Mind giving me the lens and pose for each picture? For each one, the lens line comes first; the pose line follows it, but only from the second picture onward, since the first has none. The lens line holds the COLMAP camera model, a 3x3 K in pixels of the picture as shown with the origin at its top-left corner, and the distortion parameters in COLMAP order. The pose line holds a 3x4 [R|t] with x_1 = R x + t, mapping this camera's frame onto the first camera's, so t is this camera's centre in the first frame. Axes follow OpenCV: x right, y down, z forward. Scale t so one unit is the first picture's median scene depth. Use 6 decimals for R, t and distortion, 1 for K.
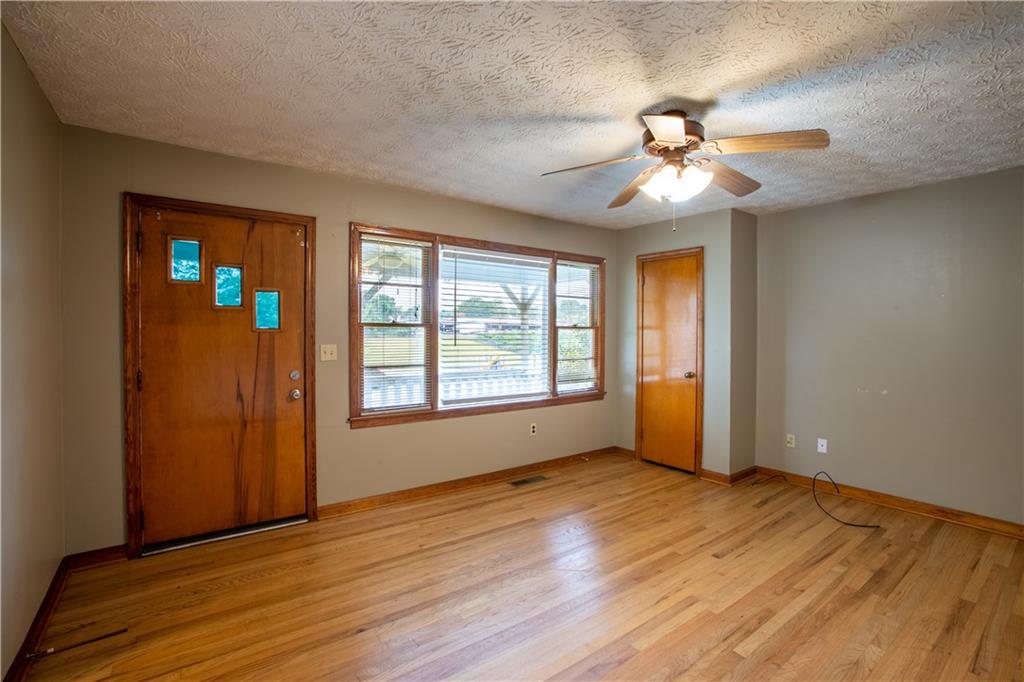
lens RADIAL K [[468.5, 0, 509.0], [0, 468.5, 339.0], [0, 0, 1]] dist [-0.073798, 0.027732]
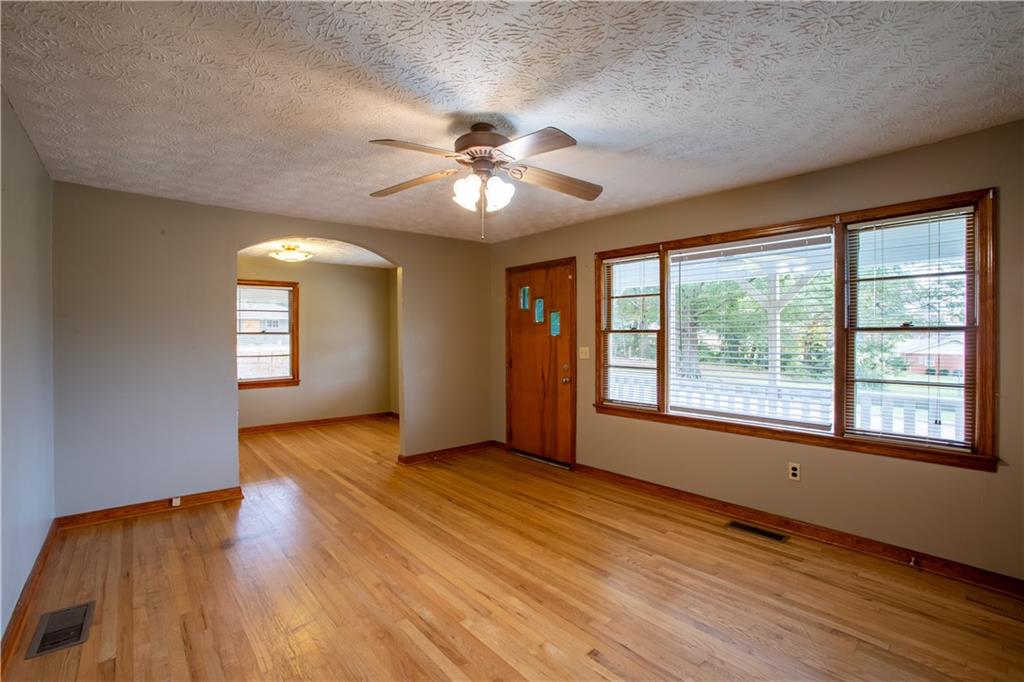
lens RADIAL K [[468.5, 0, 509.0], [0, 468.5, 339.0], [0, 0, 1]] dist [-0.073798, 0.027732]
pose [[0.063245, -0.001407, -0.997997, 0.925725], [-0.012796, 0.999916, -0.002220, -0.005497], [0.997916, 0.012910, 0.063222, 0.657734]]
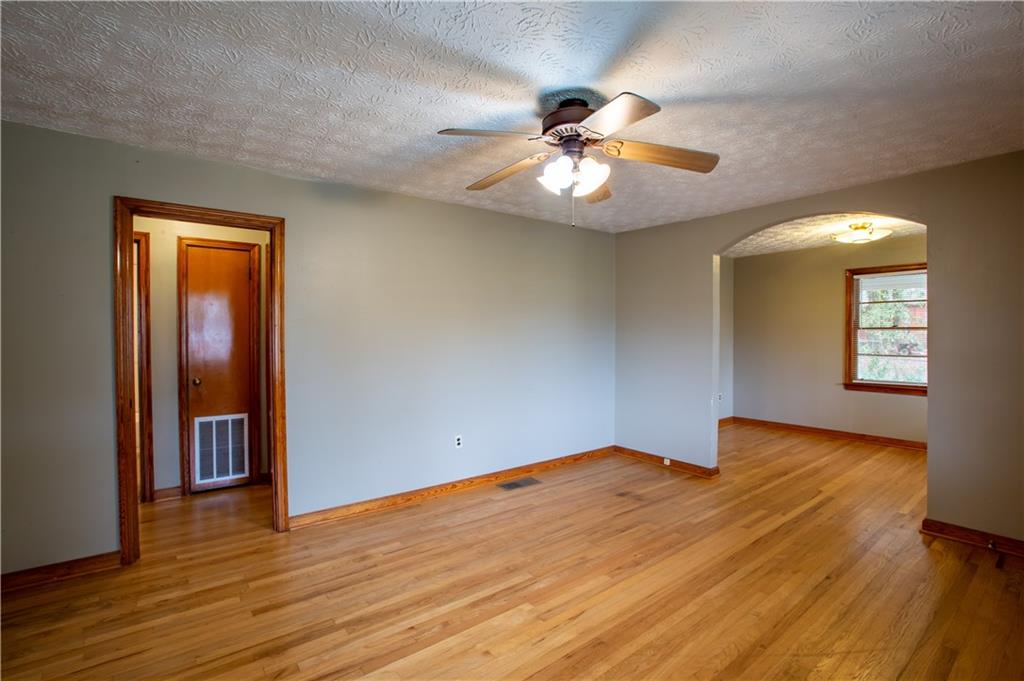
lens RADIAL K [[468.5, 0, 509.0], [0, 468.5, 338.5], [0, 0, 1]] dist [-0.073798, 0.027732]
pose [[-0.999901, -0.007264, -0.012065, 0.329761], [-0.007630, 0.999504, 0.030546, -0.021042], [0.011838, 0.030635, -0.999461, 1.292279]]
